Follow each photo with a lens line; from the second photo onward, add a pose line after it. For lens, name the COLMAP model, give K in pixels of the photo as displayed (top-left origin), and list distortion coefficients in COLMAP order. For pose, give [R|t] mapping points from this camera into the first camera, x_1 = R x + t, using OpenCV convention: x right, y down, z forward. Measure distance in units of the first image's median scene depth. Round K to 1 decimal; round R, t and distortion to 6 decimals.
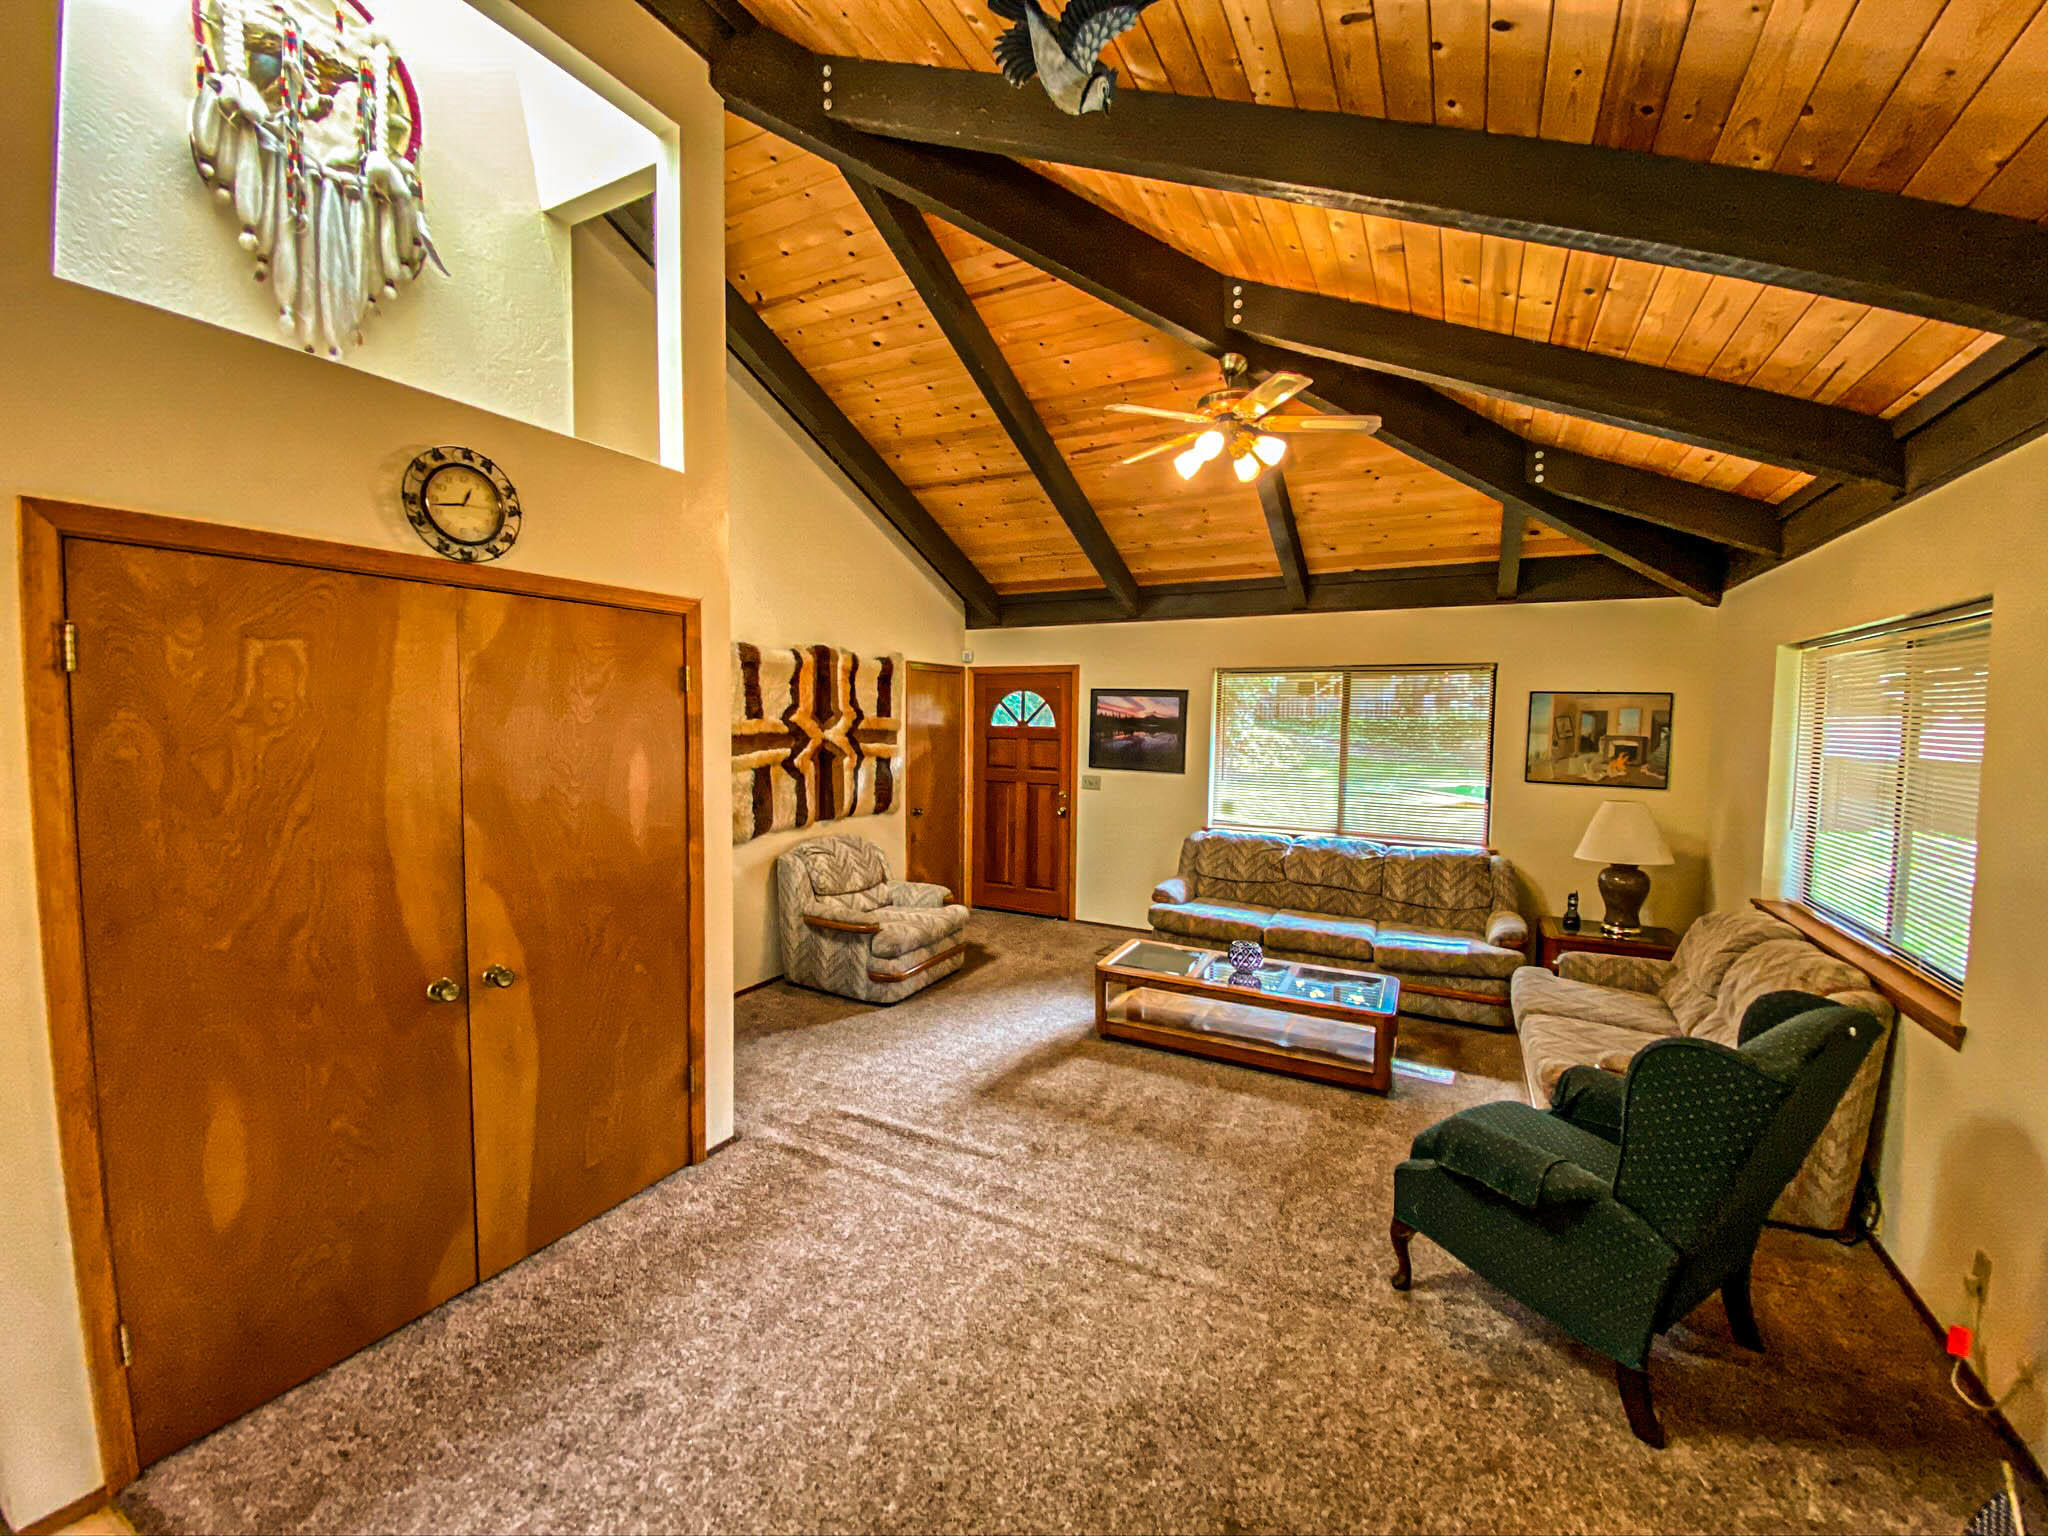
lens RADIAL K [[826.0, 0, 1020.1], [0, 826.0, 762.1], [0, 0, 1]] dist [0.022865, -0.020195]
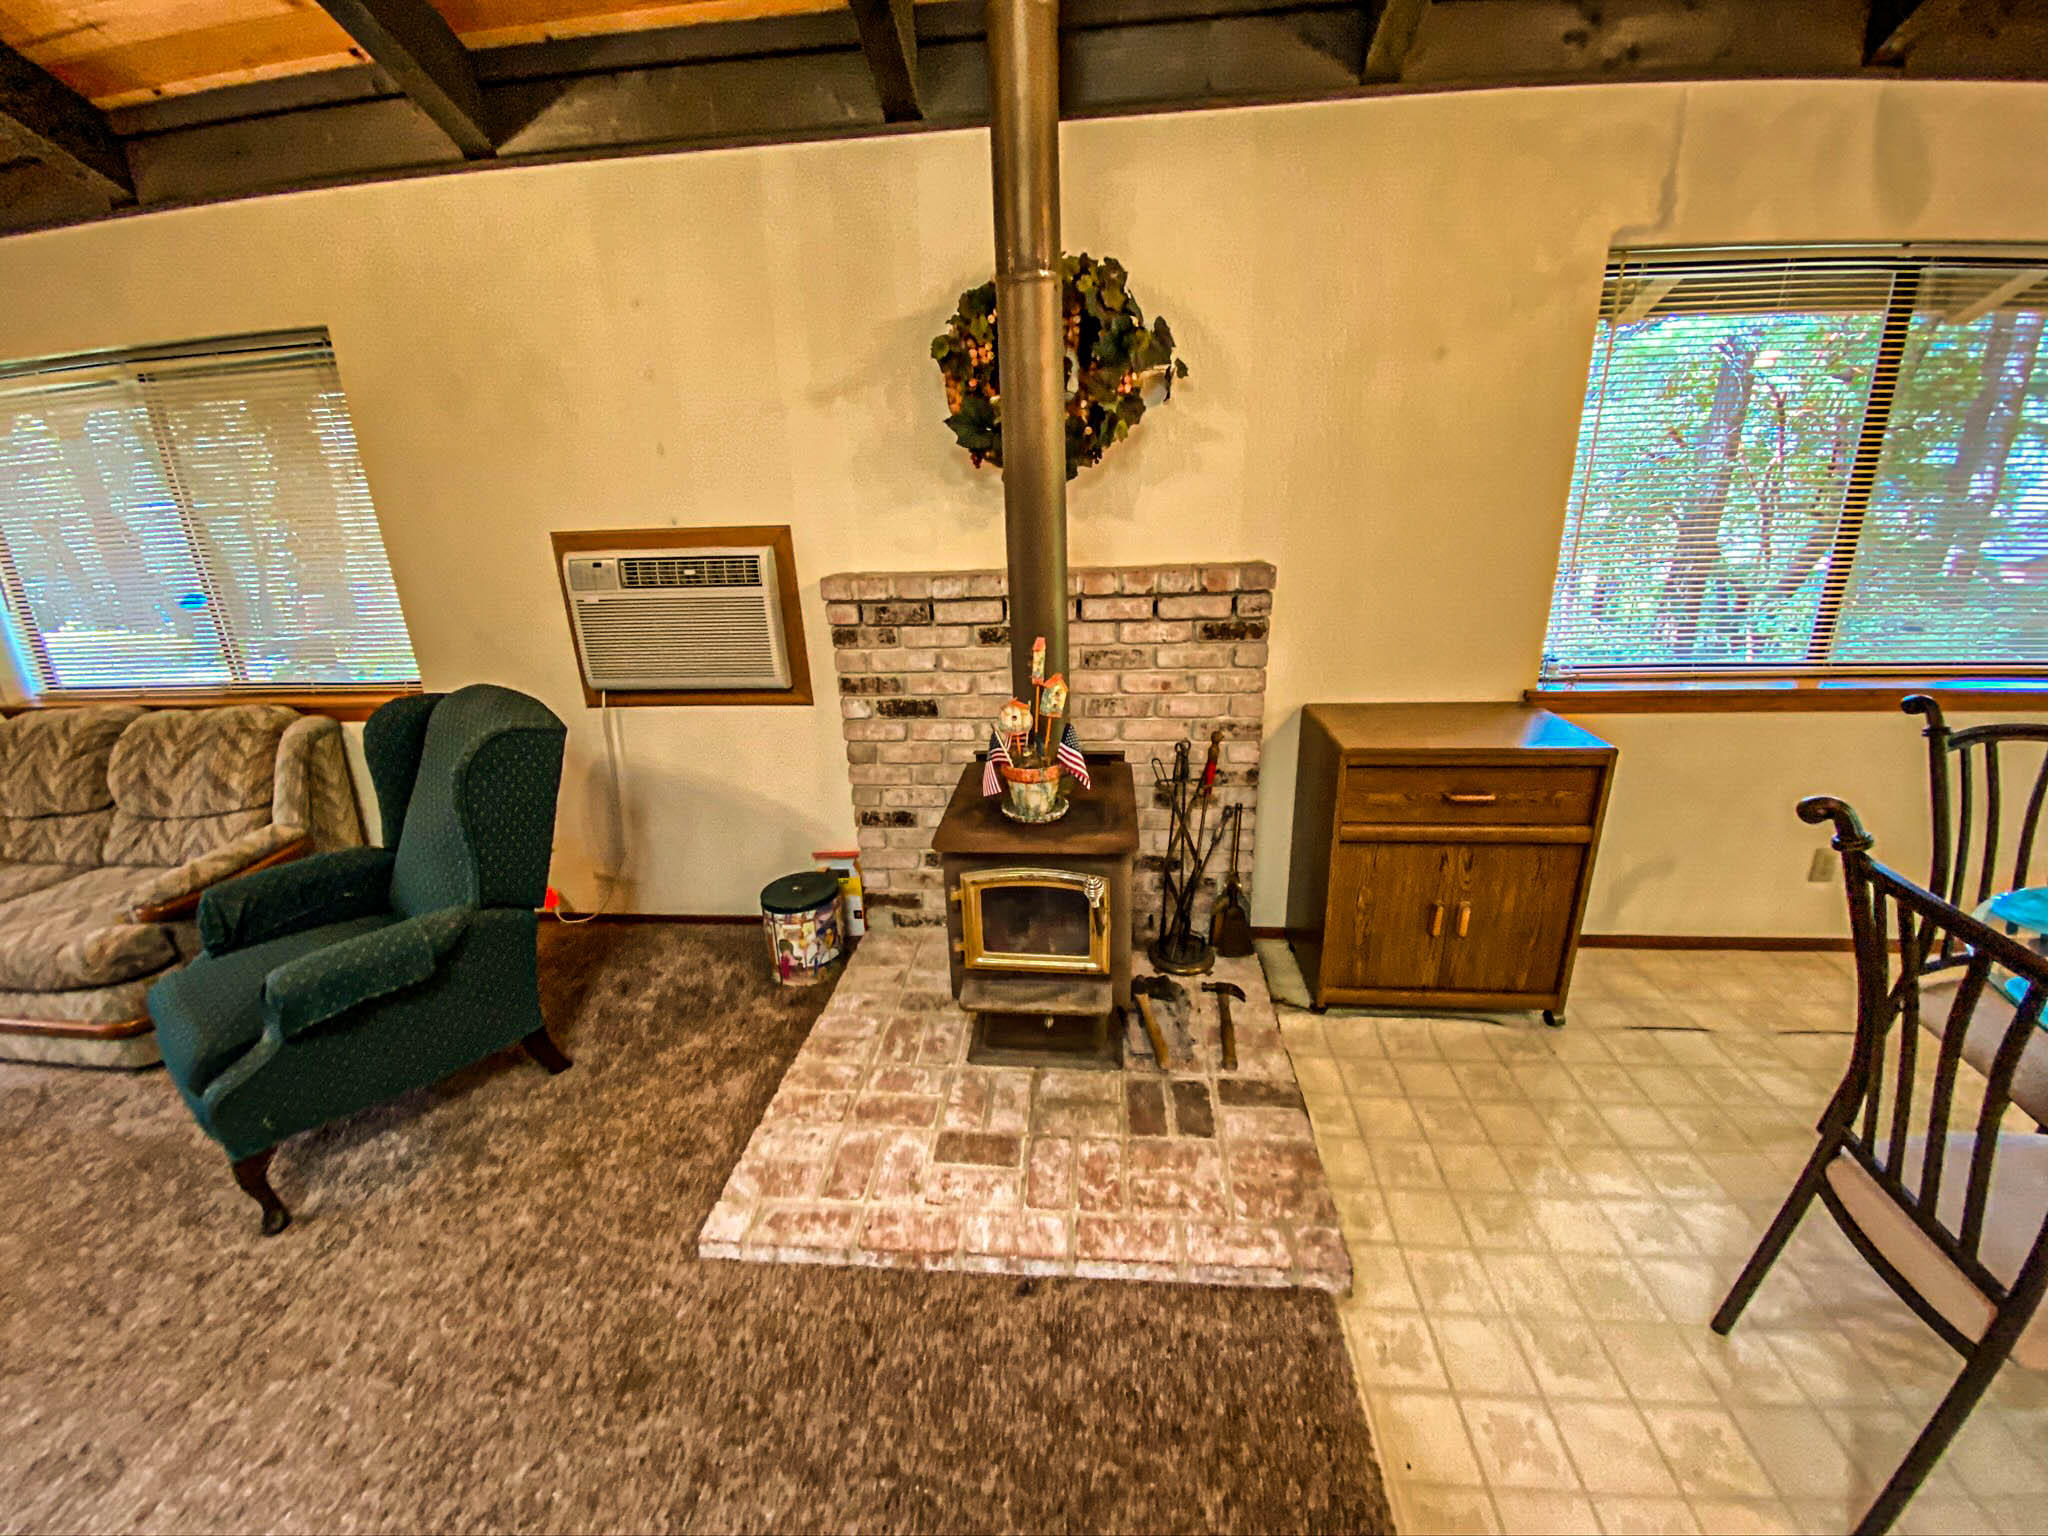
lens RADIAL K [[826.0, 0, 1020.1], [0, 826.0, 762.1], [0, 0, 1]] dist [0.022865, -0.020195]
pose [[-0.370985, -0.295496, 0.880370, -0.336423], [0.088168, 0.932532, 0.350158, 0.038550], [-0.924444, 0.207524, -0.319902, 0.553717]]
